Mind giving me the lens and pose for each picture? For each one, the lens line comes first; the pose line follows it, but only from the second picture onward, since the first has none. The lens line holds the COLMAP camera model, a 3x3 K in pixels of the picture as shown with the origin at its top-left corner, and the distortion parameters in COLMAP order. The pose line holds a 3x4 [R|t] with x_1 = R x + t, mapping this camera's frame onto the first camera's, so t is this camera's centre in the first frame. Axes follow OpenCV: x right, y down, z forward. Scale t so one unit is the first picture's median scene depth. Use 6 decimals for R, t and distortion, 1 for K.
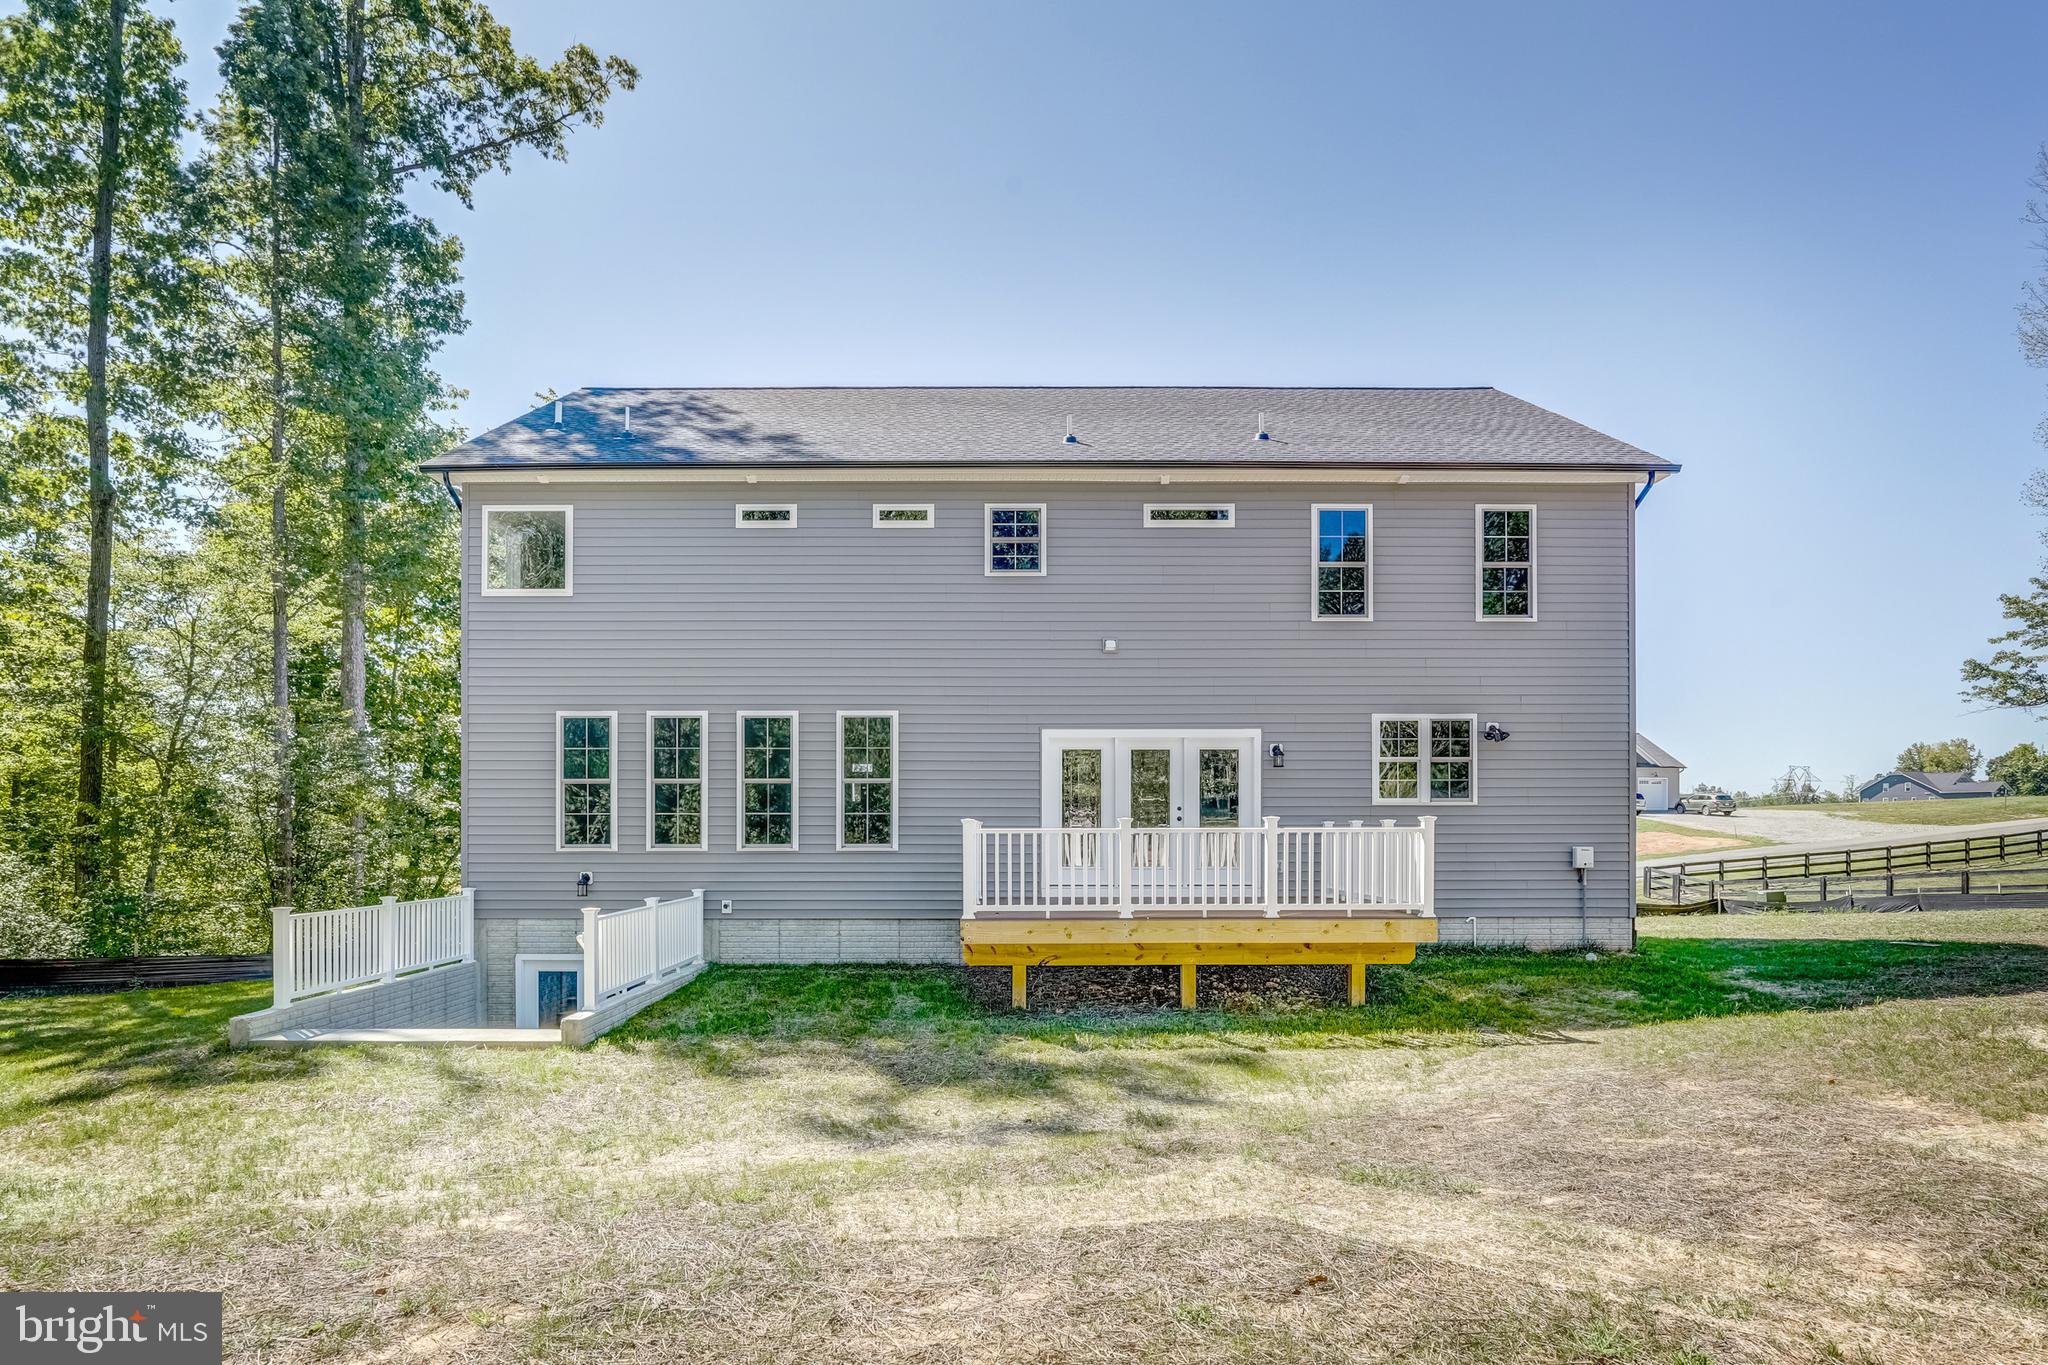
lens RADIAL K [[895.3, 0, 938.9], [0, 895.3, 722.6], [0, 0, 1]] dist [-0.004224, 0.004301]
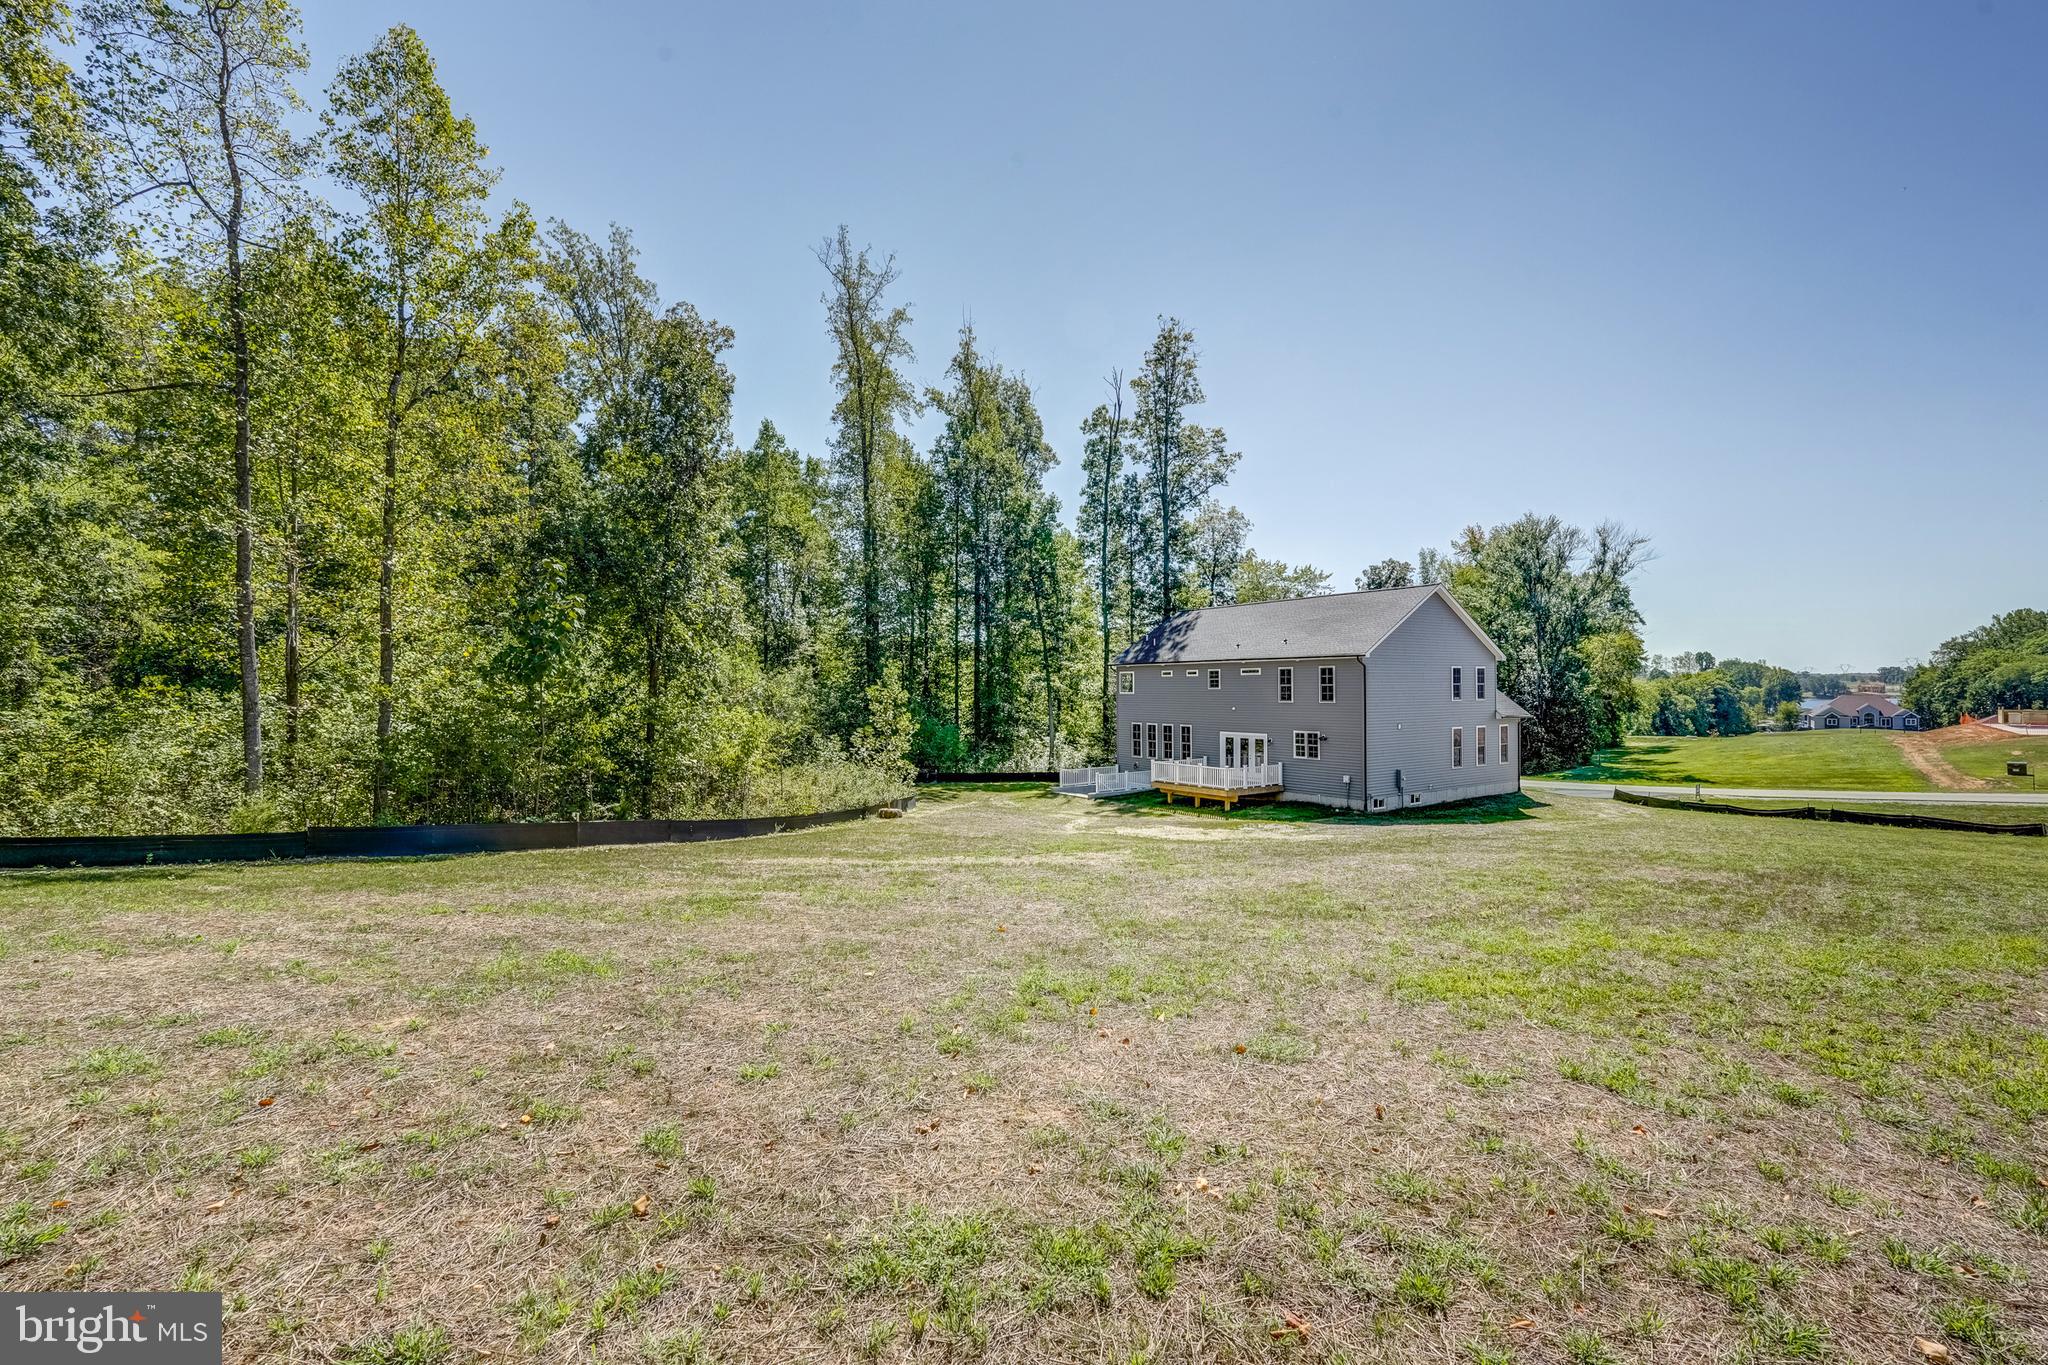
lens RADIAL K [[958.8, 0, 1021.2], [0, 958.8, 685.7], [0, 0, 1]] dist [-0.004891, 0.002271]
pose [[0.551894, -0.002751, -0.833910, 2.880628], [0.006756, 0.999976, 0.001172, -0.185726], [0.833887, -0.006280, 0.551900, -1.790280]]
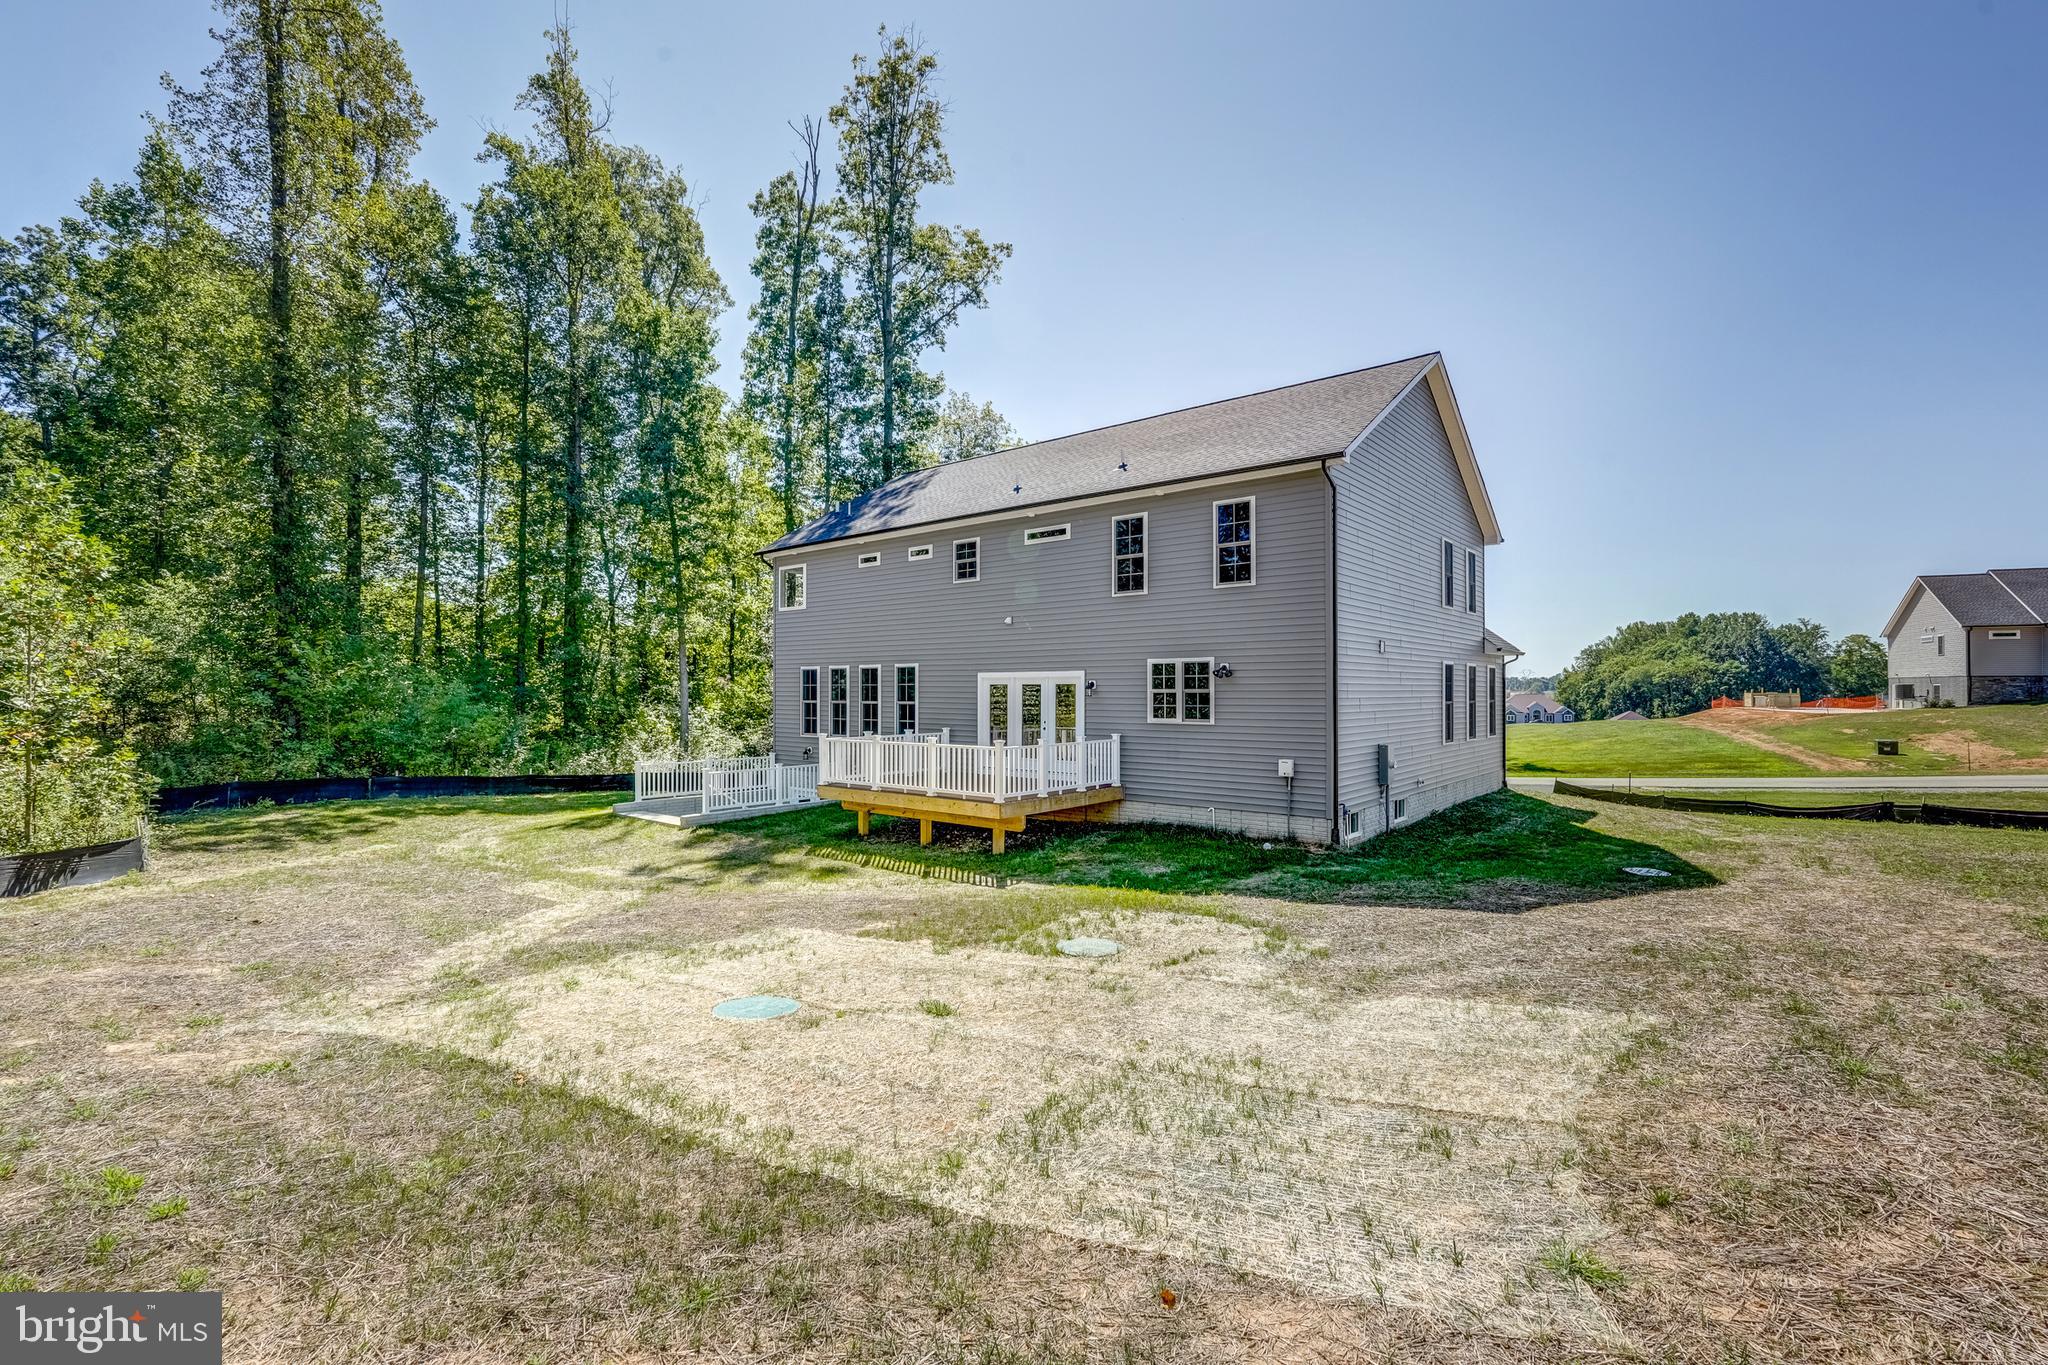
lens RADIAL K [[895.3, 0, 1058.4], [0, 895.3, 688.3], [0, 0, 1]] dist [-0.004224, 0.004301]
pose [[0.779269, -0.002960, -0.626682, 1.265818], [-0.001342, 0.999979, -0.006392, 0.046462], [0.626688, 0.005822, 0.779249, -0.199471]]
